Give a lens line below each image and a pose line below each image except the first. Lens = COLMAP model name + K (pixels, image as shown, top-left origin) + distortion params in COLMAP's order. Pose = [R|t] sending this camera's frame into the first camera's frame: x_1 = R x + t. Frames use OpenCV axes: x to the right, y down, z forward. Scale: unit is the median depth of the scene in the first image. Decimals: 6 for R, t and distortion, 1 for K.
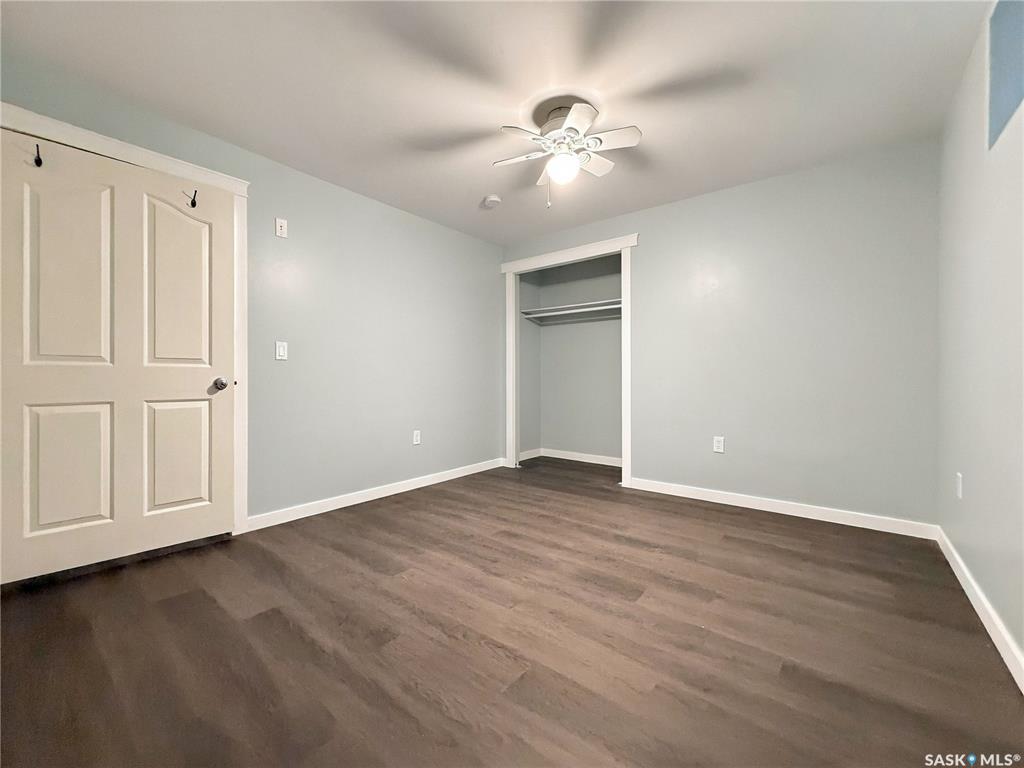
lens RADIAL K [[425.7, 0, 515.5], [0, 425.7, 379.3], [0, 0, 1]] dist [0.004375, 0.000177]
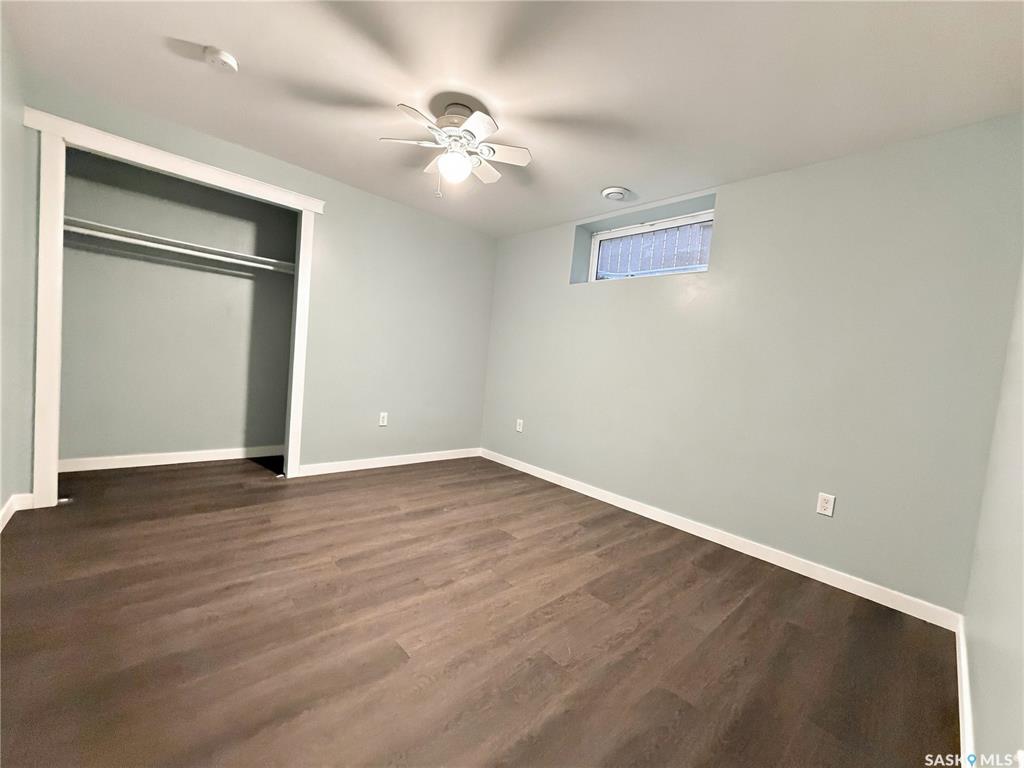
lens RADIAL K [[399.9, 0, 516.3], [0, 399.9, 386.8], [0, 0, 1]] dist [0.003216, 0.000570]
pose [[0.144695, -0.046285, 0.988393, -0.844765], [-0.087931, 0.994352, 0.059437, -0.056530], [-0.985561, -0.095511, 0.139808, 0.699907]]
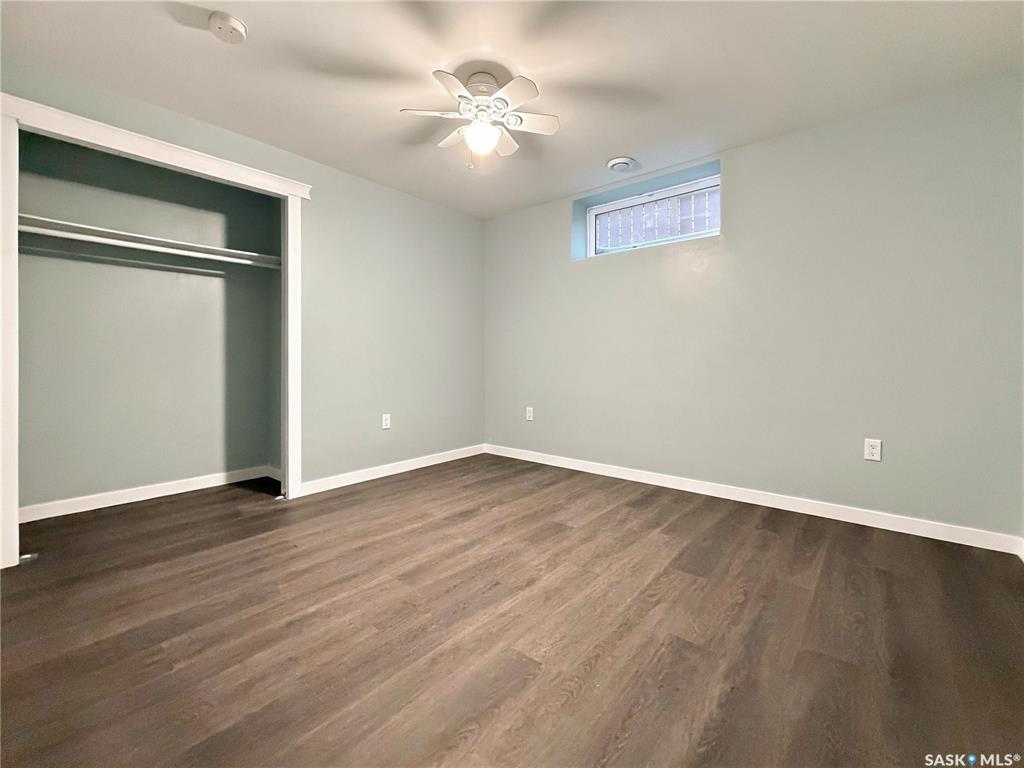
lens RADIAL K [[425.7, 0, 517.0], [0, 425.7, 360.6], [0, 0, 1]] dist [0.004375, 0.000177]
pose [[0.027422, -0.003724, 0.999617, -0.862282], [0.004594, 0.999983, 0.003600, -0.006184], [-0.999613, 0.004494, 0.027438, 0.928287]]
